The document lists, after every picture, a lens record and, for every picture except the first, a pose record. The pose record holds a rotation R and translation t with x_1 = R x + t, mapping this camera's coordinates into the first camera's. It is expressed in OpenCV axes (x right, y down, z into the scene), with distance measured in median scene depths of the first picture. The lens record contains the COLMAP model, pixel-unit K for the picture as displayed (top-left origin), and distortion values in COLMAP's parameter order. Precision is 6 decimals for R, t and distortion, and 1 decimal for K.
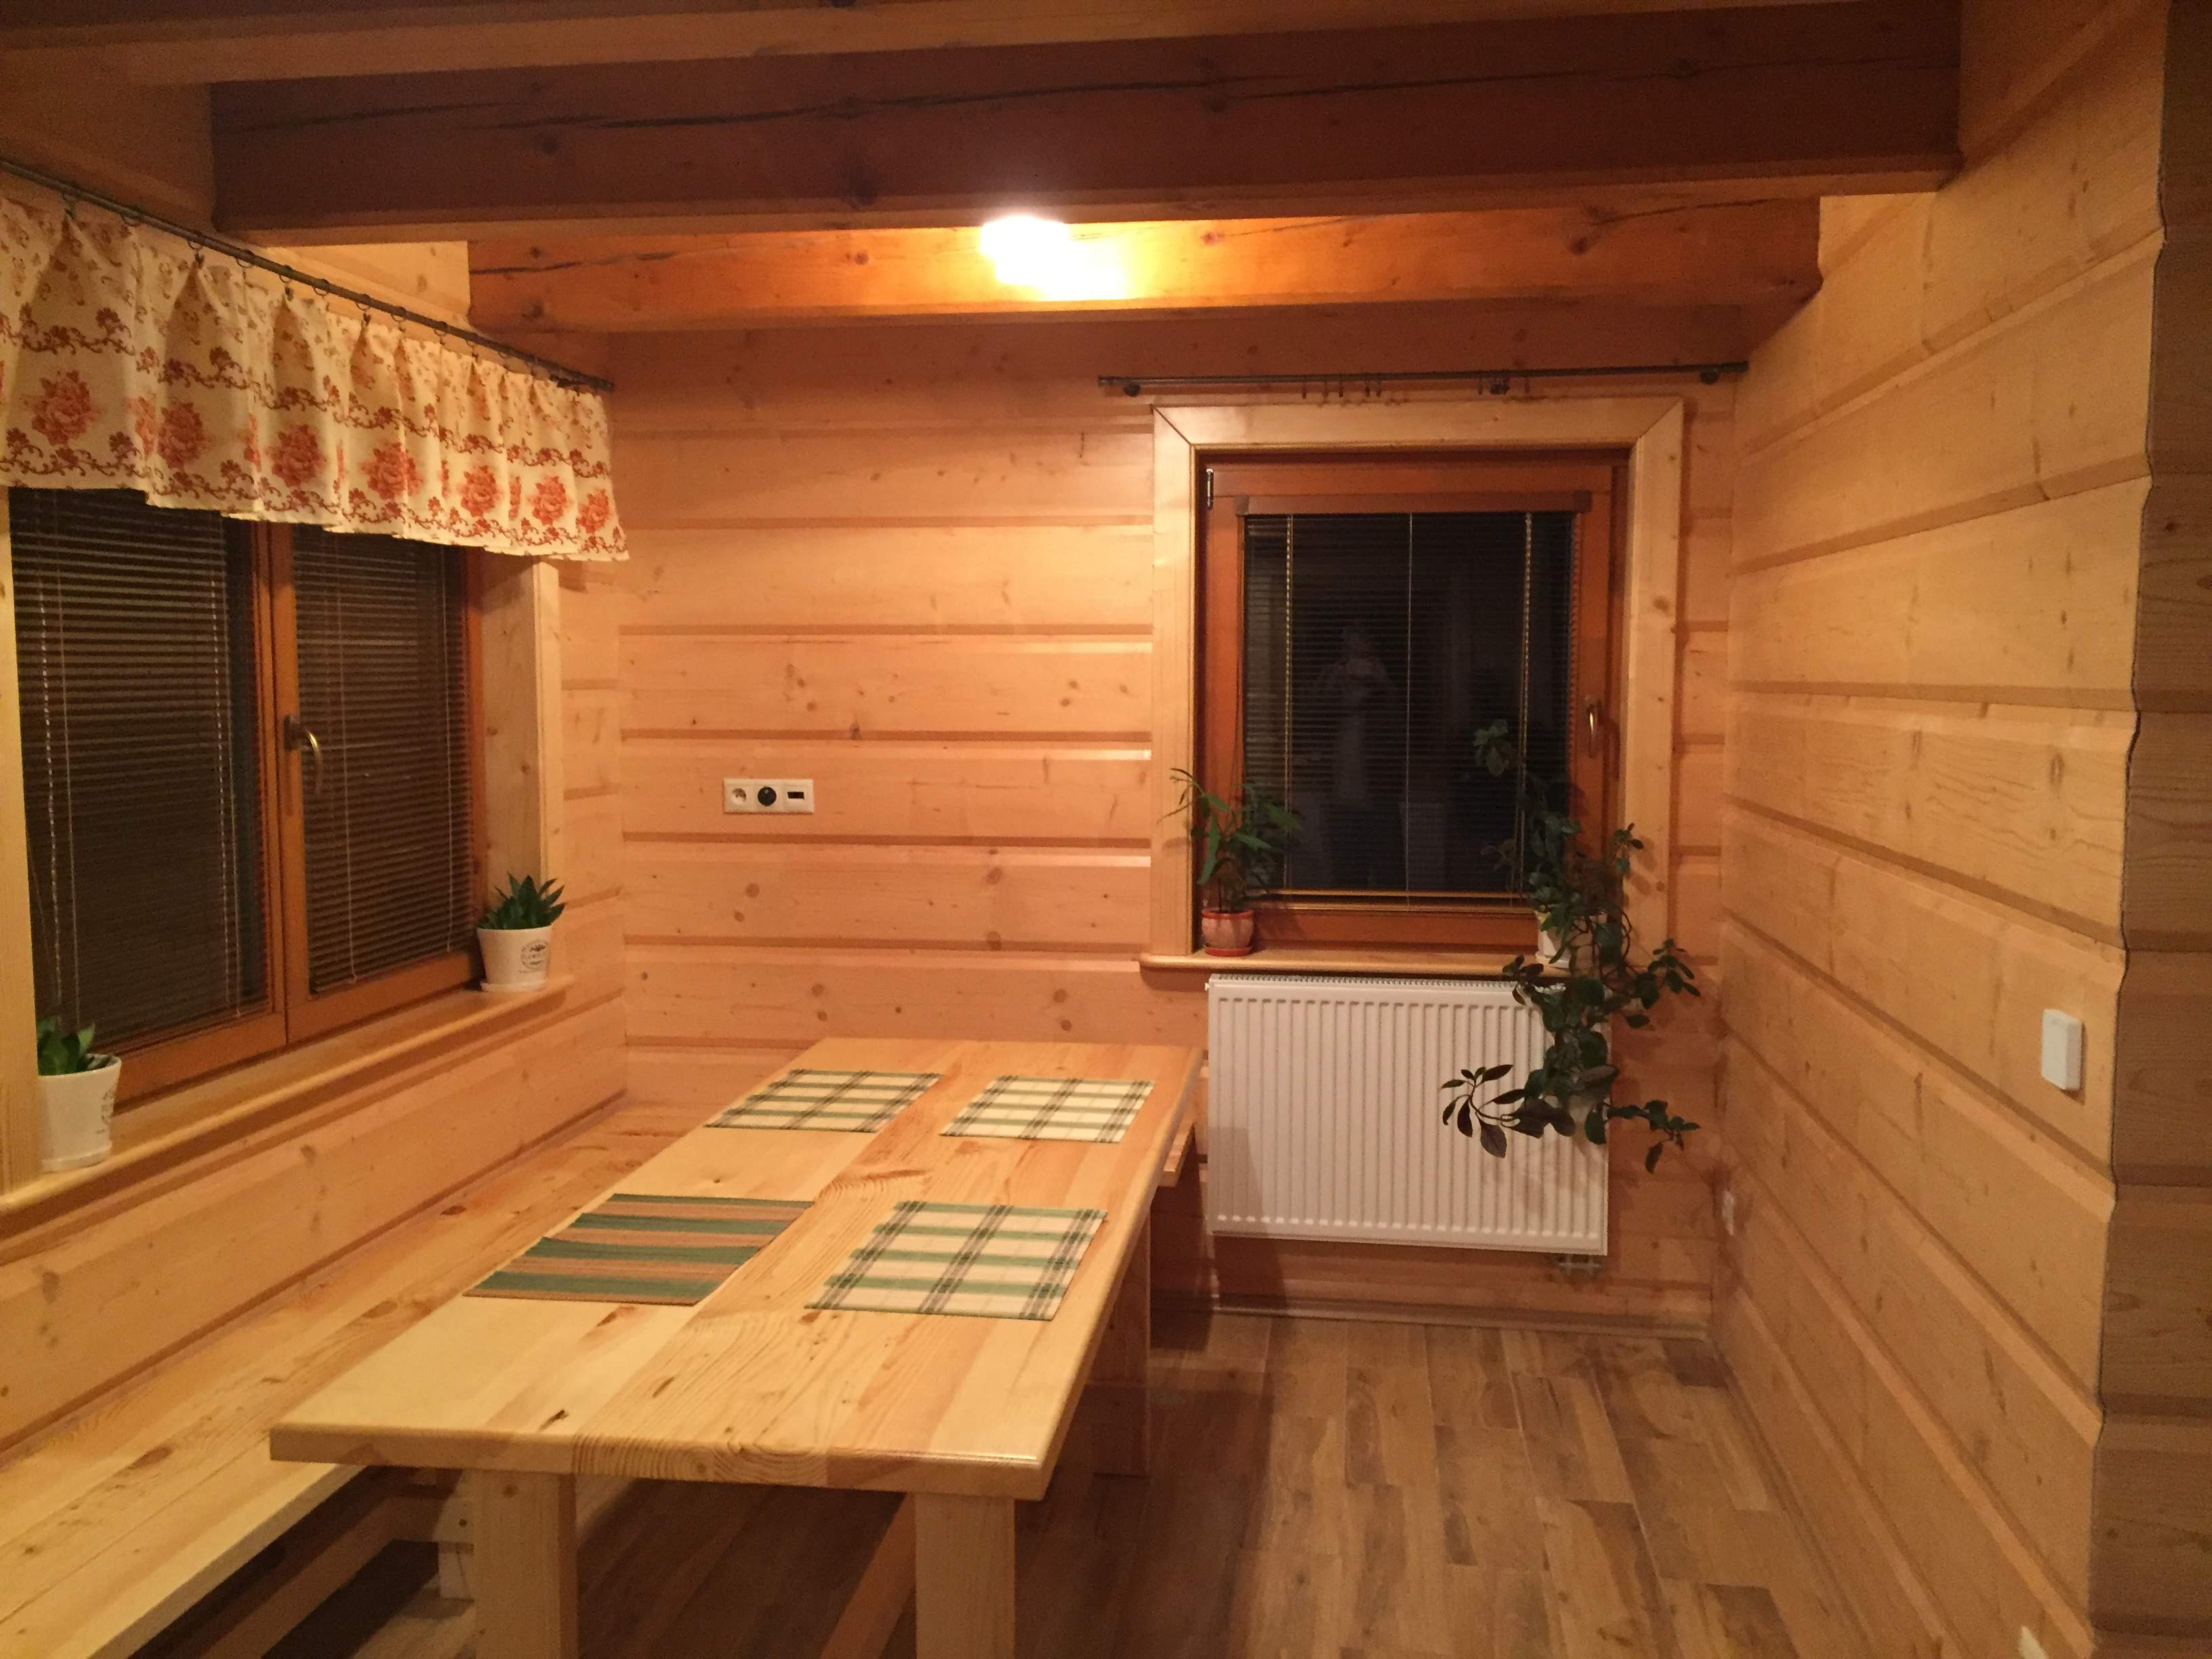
lens RADIAL K [[1887.1, 0, 1106.0], [0, 1887.1, 829.5], [0, 0, 1]] dist [0.095527, -0.068609]
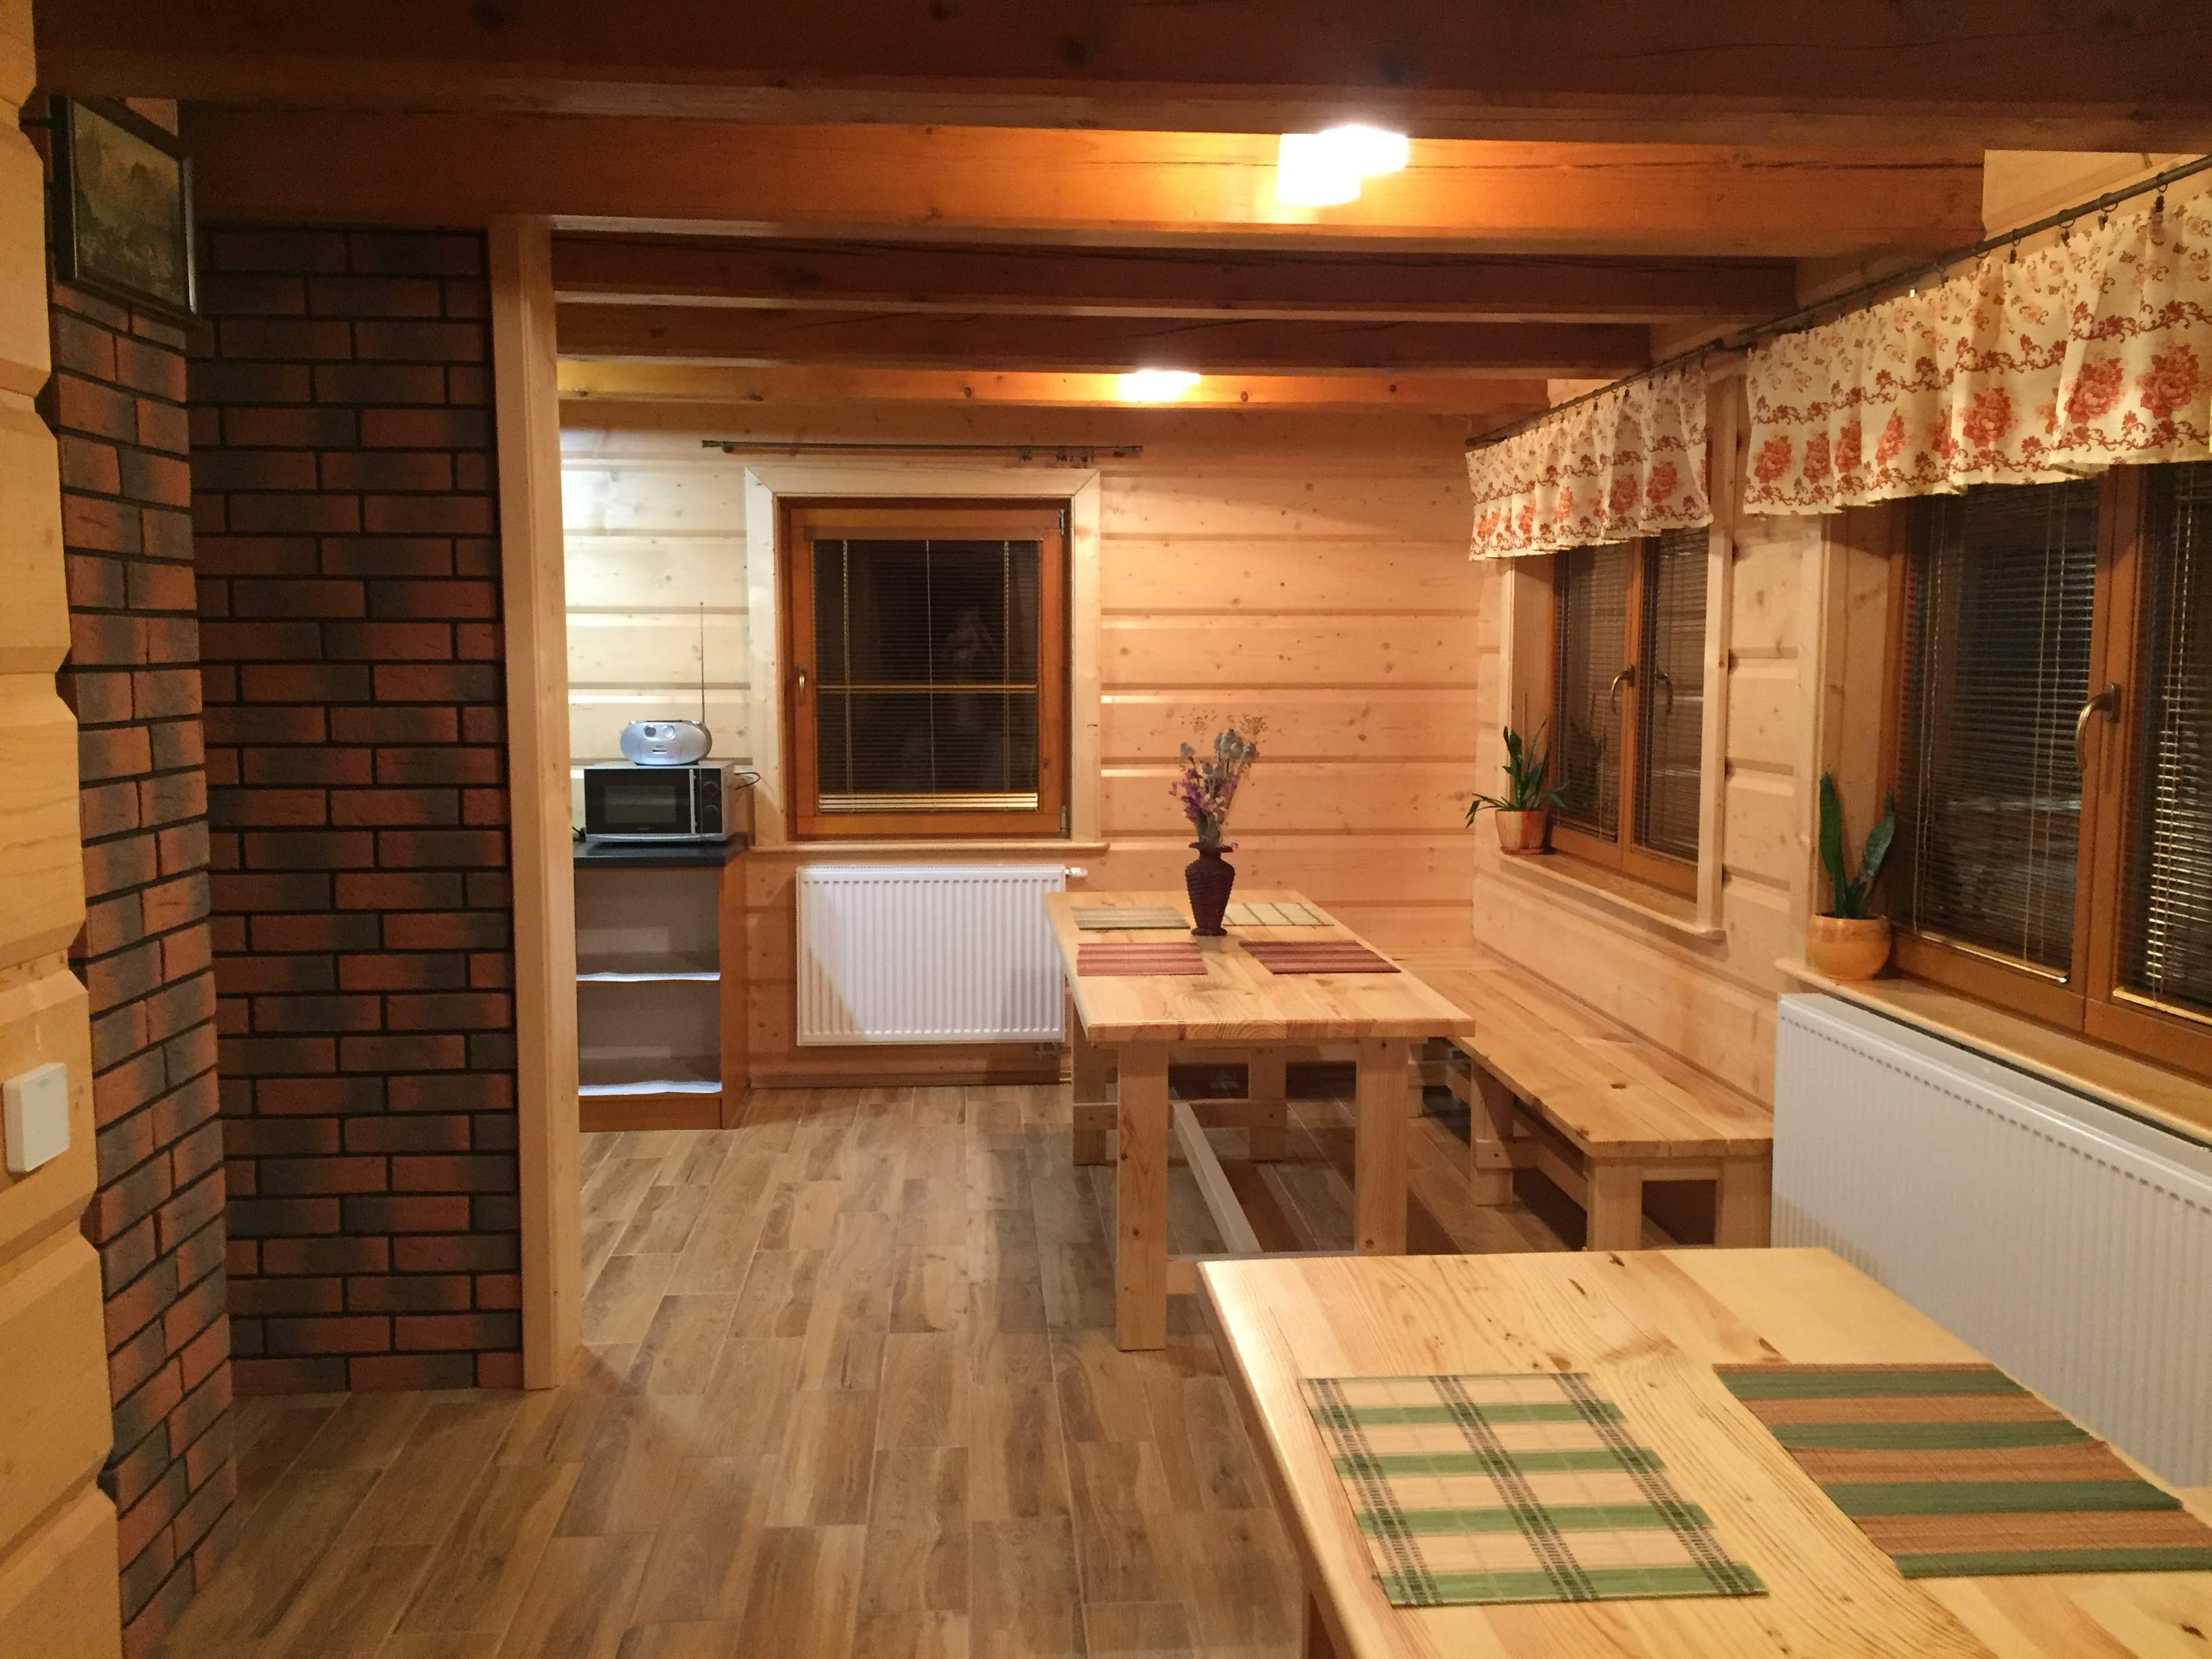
lens RADIAL K [[1887.1, 0, 1106.0], [0, 1887.1, 829.5], [0, 0, 1]] dist [0.095527, -0.068609]
pose [[-0.978070, 0.016375, -0.207631, 0.216758], [-0.020910, 0.984147, 0.176116, -0.129588], [0.207223, 0.176595, -0.962223, 1.658945]]
